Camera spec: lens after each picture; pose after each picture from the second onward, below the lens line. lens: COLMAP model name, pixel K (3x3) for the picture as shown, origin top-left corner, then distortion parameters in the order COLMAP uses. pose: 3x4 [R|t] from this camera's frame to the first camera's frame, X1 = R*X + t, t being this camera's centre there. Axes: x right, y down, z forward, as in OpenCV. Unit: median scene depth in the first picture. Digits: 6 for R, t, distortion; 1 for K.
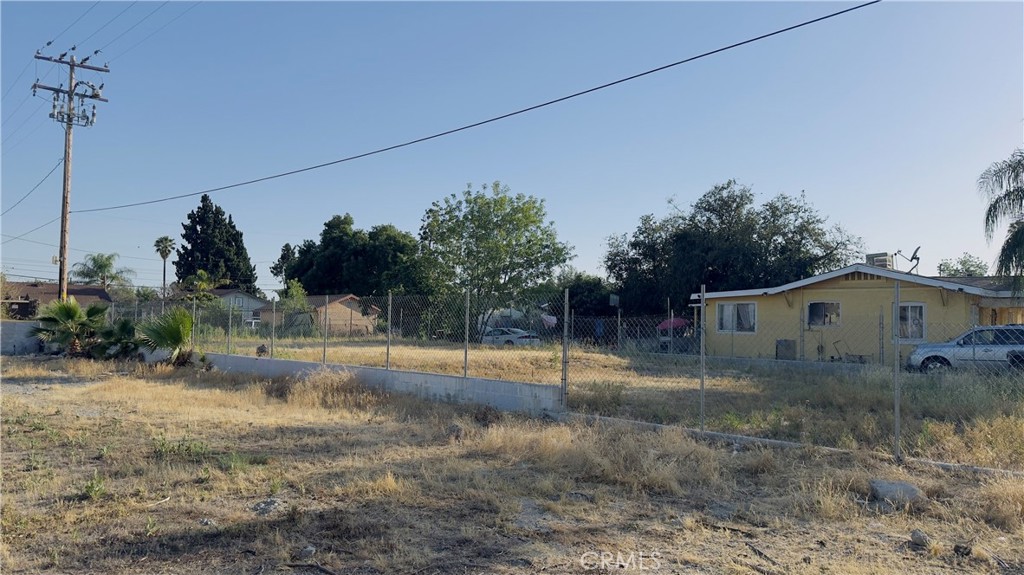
lens RADIAL K [[723.6, 0, 511.2], [0, 723.6, 304.1], [0, 0, 1]] dist [0.103258, -0.122033]
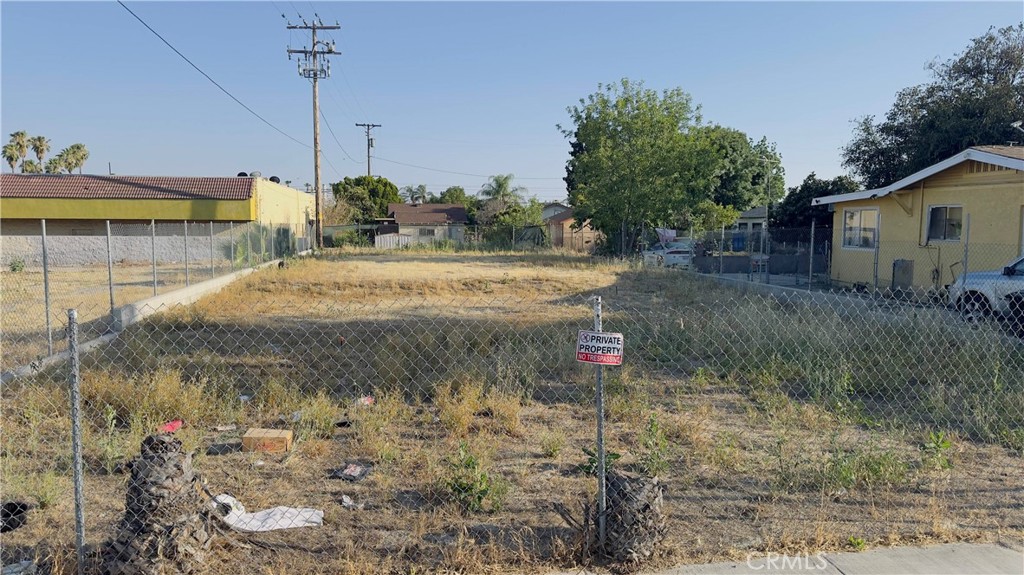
lens RADIAL K [[723.6, 0, 511.2], [0, 723.6, 304.1], [0, 0, 1]] dist [0.103258, -0.122033]
pose [[0.803592, 0.050147, -0.593064, 0.363599], [0.026291, 0.992481, 0.119544, -0.003640], [0.594599, -0.111657, 0.796231, 0.142884]]
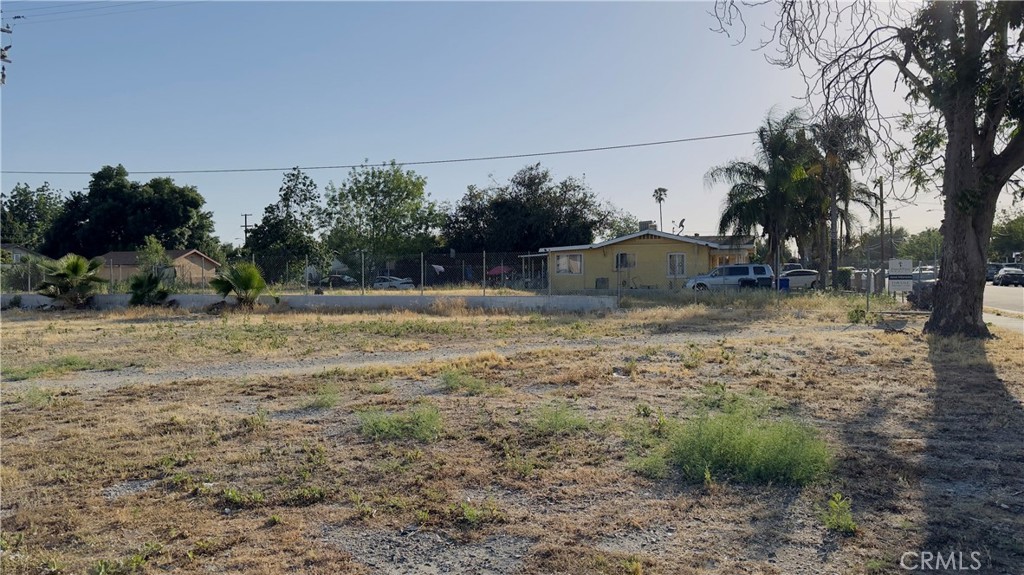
lens RADIAL K [[723.6, 0, 511.2], [0, 723.6, 304.1], [0, 0, 1]] dist [0.103258, -0.122033]
pose [[0.913216, -0.034901, 0.405978, -0.297734], [0.009159, 0.997832, 0.065179, 0.002001], [-0.407373, -0.055804, 0.911555, -0.215171]]
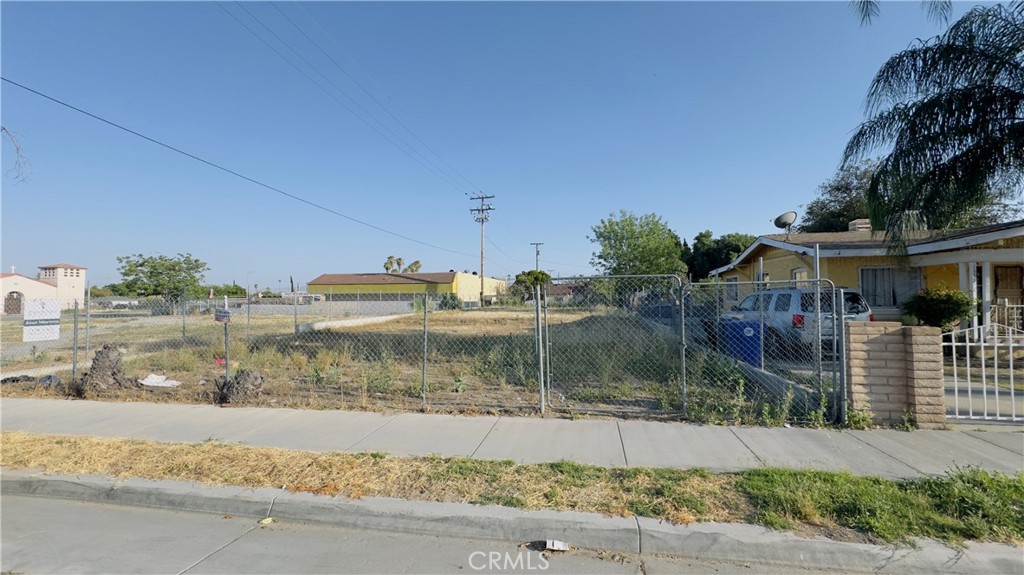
lens RADIAL K [[410.2, 0, 512.0], [0, 410.2, 287.5], [0, 0, 1]] dist [-0.000048, -0.000055]
pose [[0.572936, -0.042182, -0.818514, 0.503882], [0.038022, 0.998967, -0.024868, 0.014268], [0.818718, -0.016874, 0.573948, 0.240196]]
